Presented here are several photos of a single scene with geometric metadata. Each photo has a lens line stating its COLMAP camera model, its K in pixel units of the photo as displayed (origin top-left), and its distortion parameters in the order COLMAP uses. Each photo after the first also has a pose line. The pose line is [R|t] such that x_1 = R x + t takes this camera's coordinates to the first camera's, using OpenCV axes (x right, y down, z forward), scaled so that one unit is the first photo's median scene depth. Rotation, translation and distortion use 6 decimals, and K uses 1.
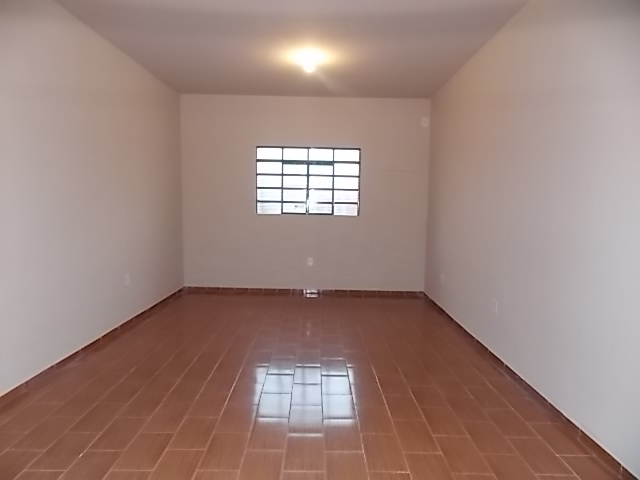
lens RADIAL K [[422.0, 0, 320.0], [0, 422.0, 240.0], [0, 0, 1]] dist [0.000335, 0.000422]
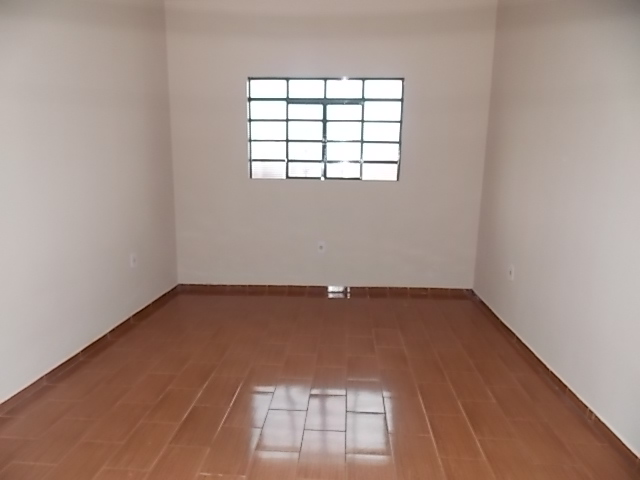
lens RADIAL K [[464.9, 0, 321.2], [0, 464.9, 257.4], [0, 0, 1]] dist [0.002362, 0.000429]
pose [[0.997527, 0.007931, -0.069834, 0.019387], [0.001080, 0.991766, 0.128062, -0.030638], [0.070275, -0.127821, 0.989304, 0.228140]]
